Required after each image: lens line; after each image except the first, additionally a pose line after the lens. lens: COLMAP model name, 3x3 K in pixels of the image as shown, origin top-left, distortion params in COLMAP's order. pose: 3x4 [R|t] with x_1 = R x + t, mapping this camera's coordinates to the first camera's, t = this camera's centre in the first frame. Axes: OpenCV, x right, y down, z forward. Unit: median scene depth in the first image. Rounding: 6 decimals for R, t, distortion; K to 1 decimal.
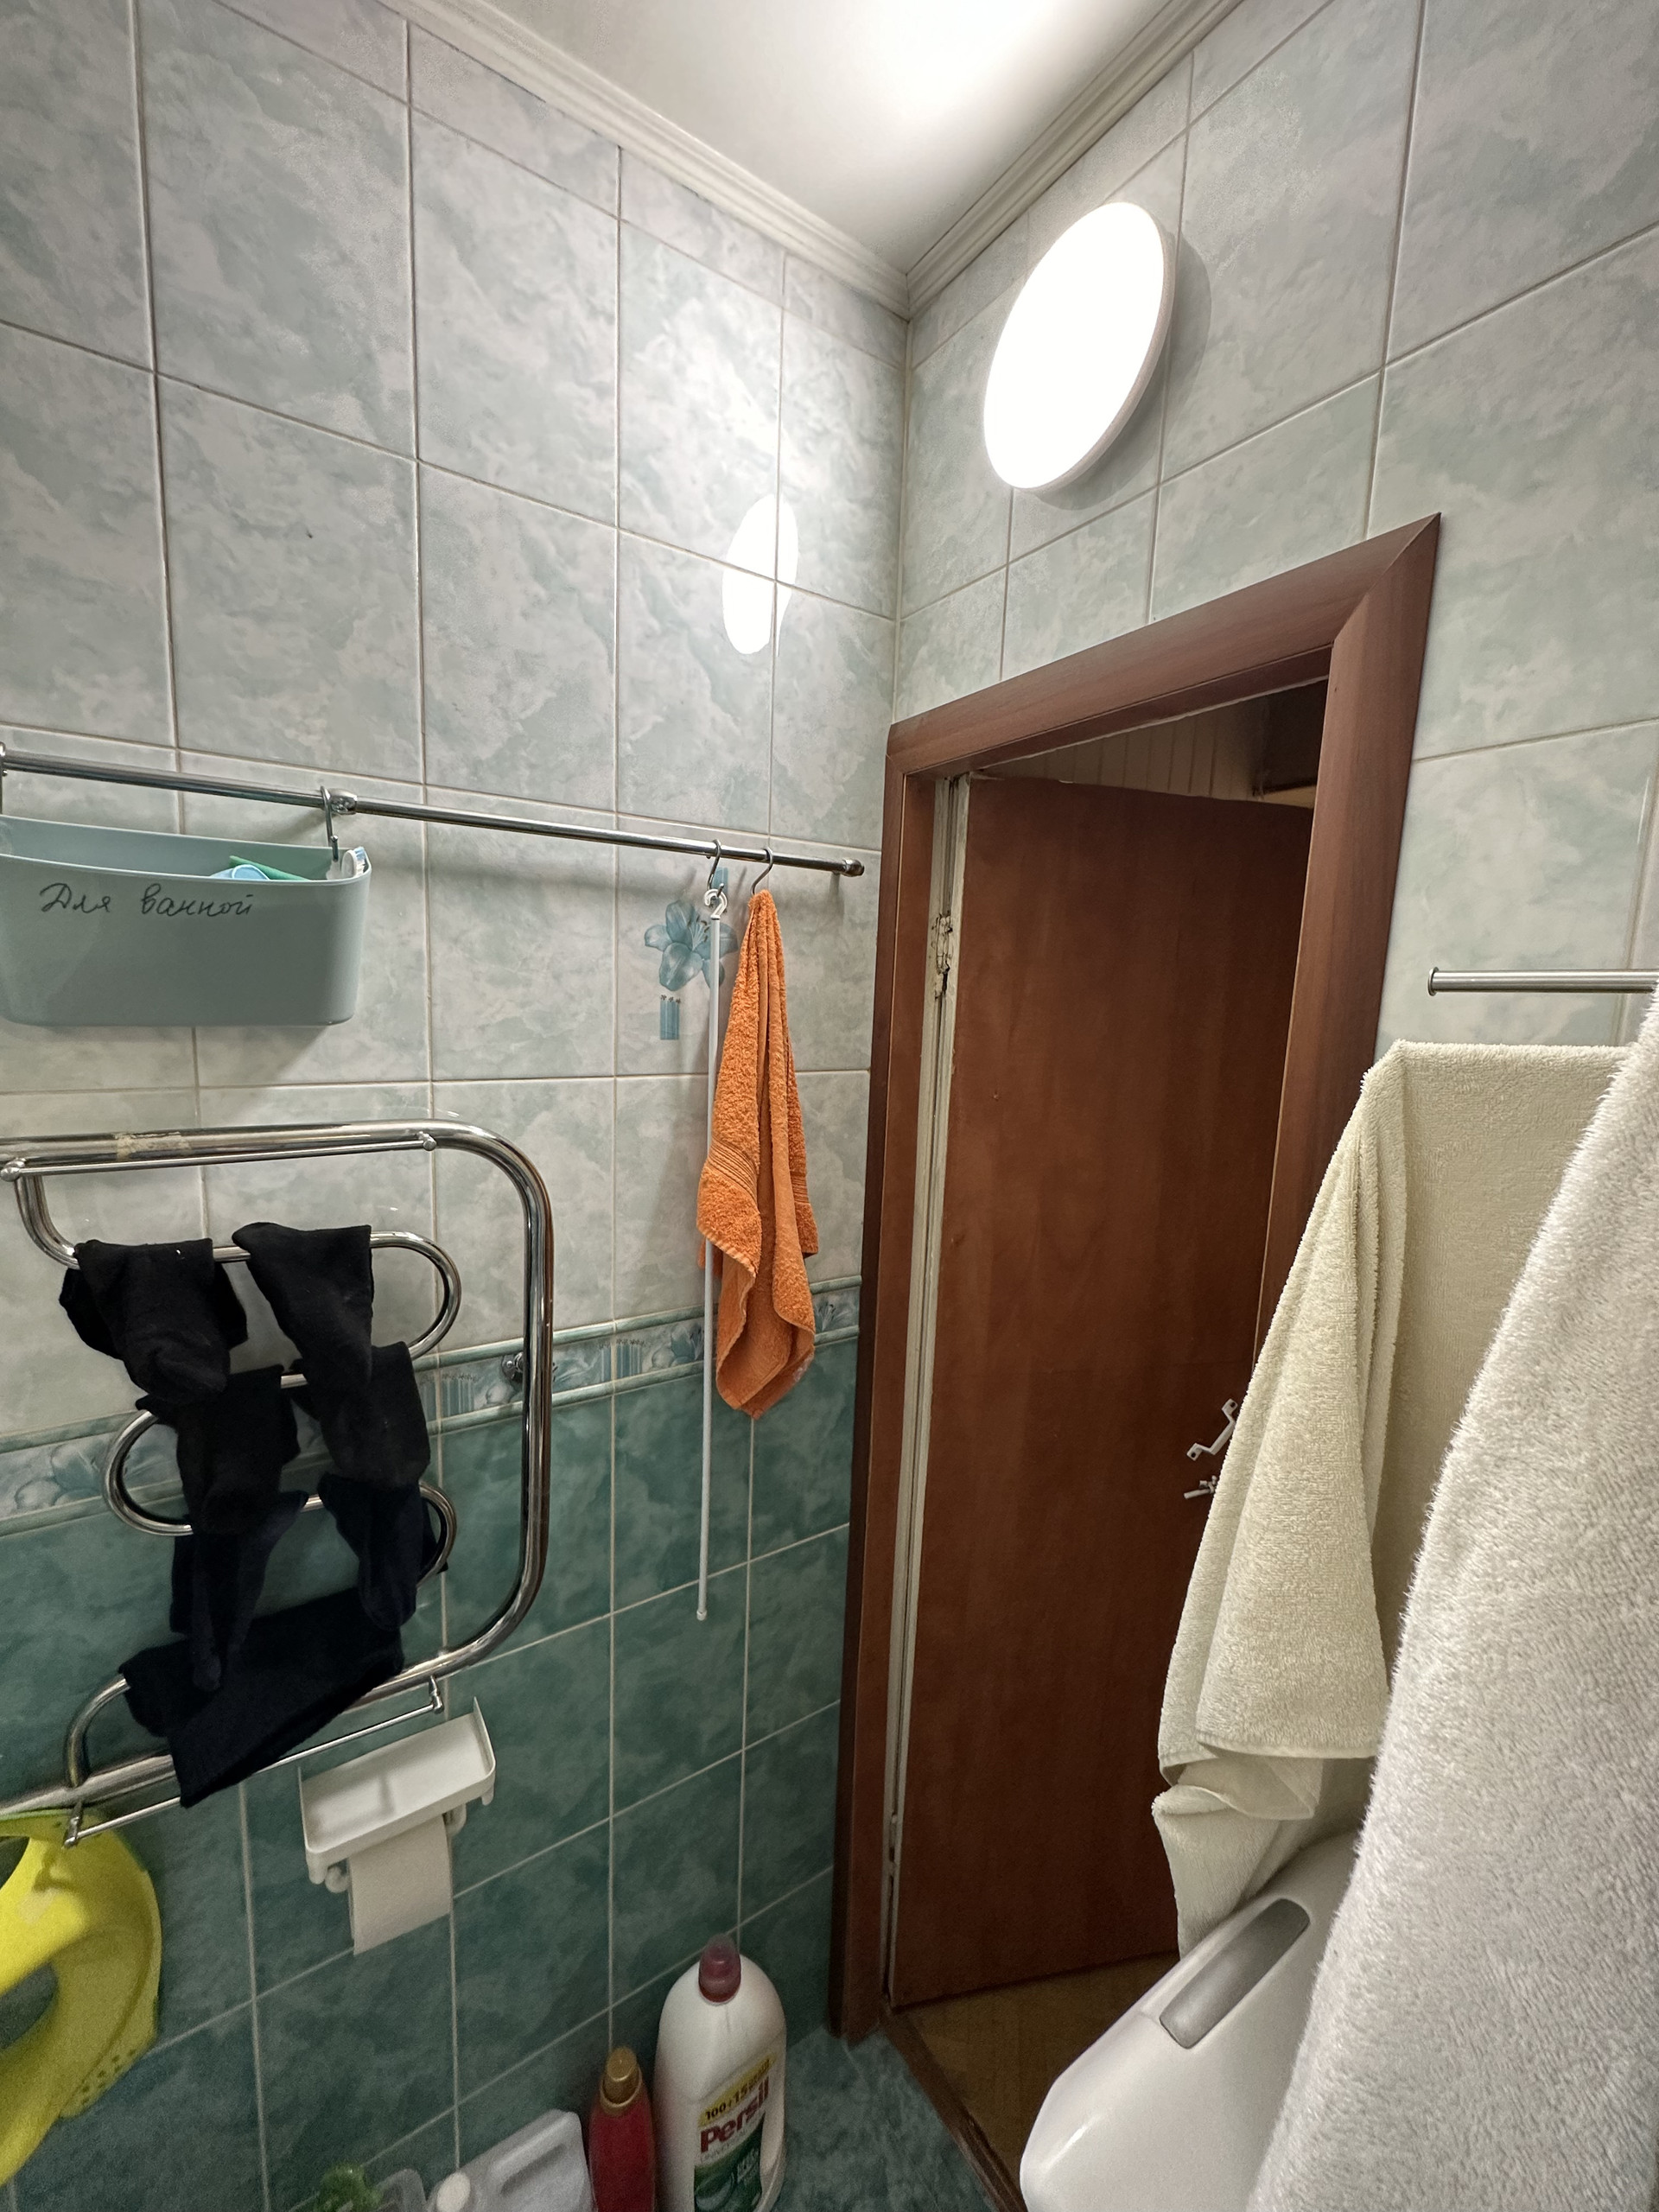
lens RADIAL K [[882.9, 0, 823.6], [0, 882.9, 1105.1], [0, 0, 1]] dist [-0.004225, 0.001239]
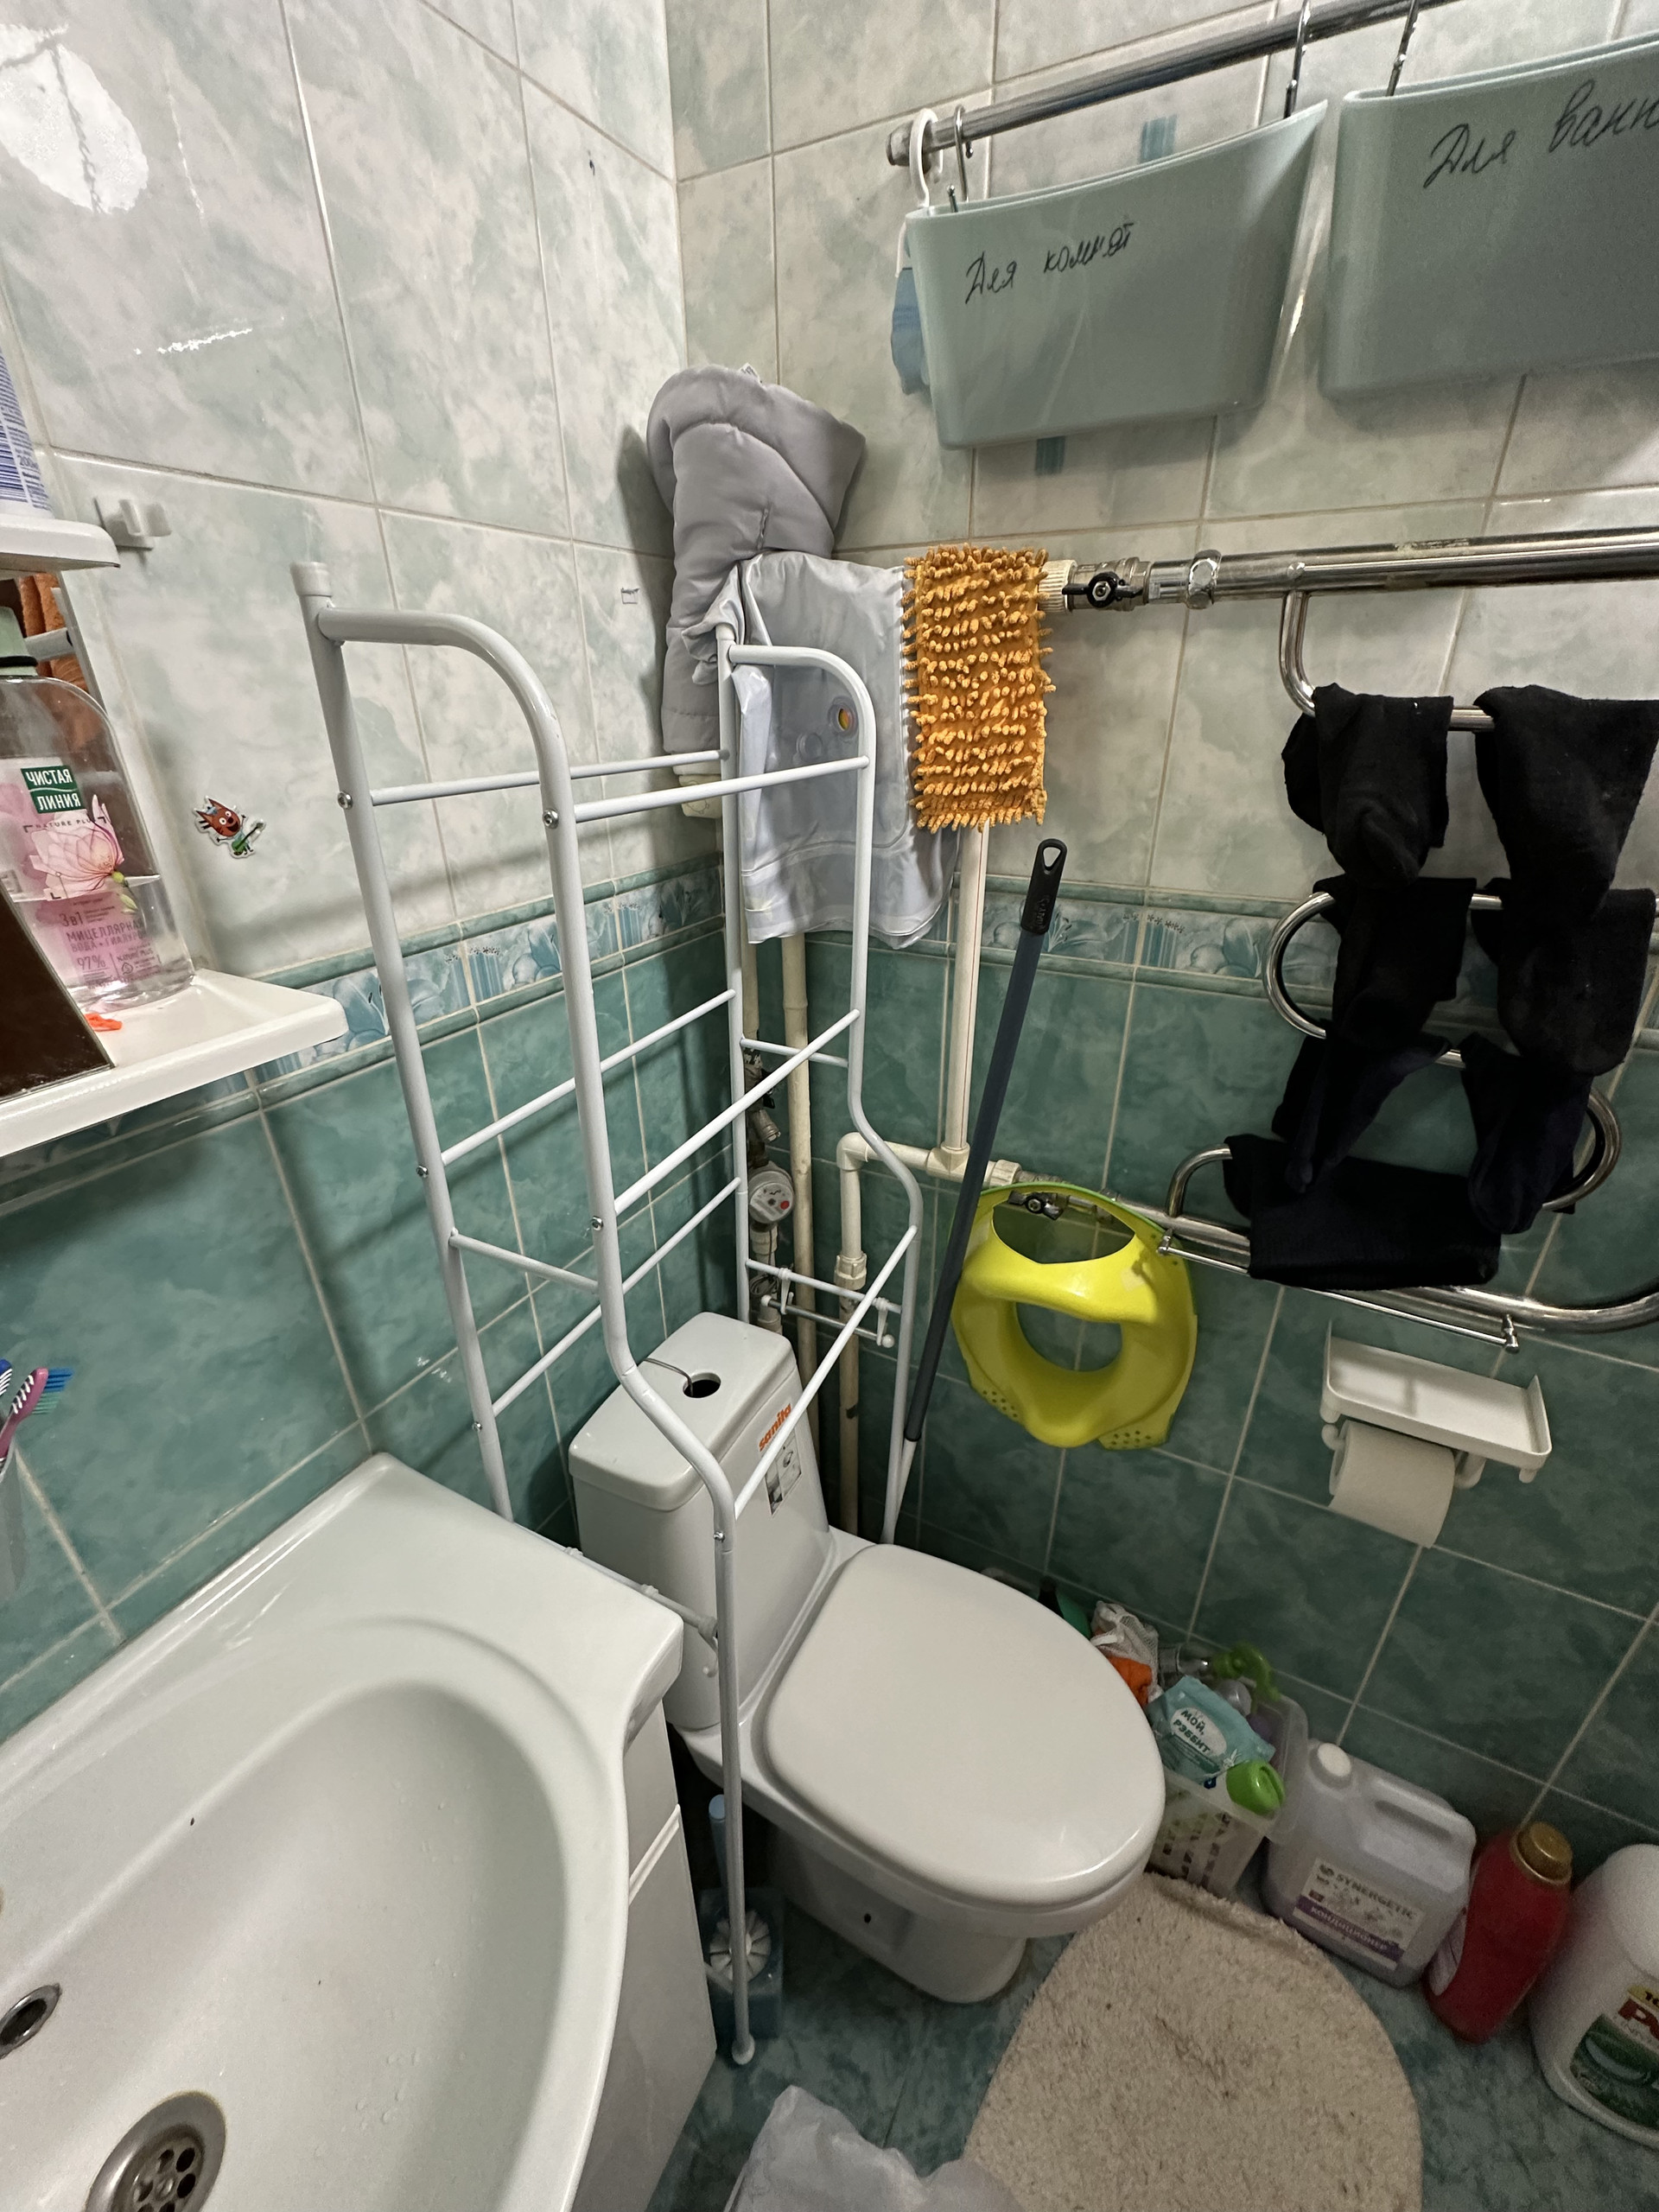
lens RADIAL K [[882.9, 0, 822.4], [0, 882.9, 1099.5], [0, 0, 1]] dist [-0.004225, 0.001239]
pose [[0.465591, 0.340461, -0.816891, -0.150593], [-0.090502, 0.936518, 0.338737, 0.261544], [0.880361, -0.083783, 0.466846, 0.048020]]
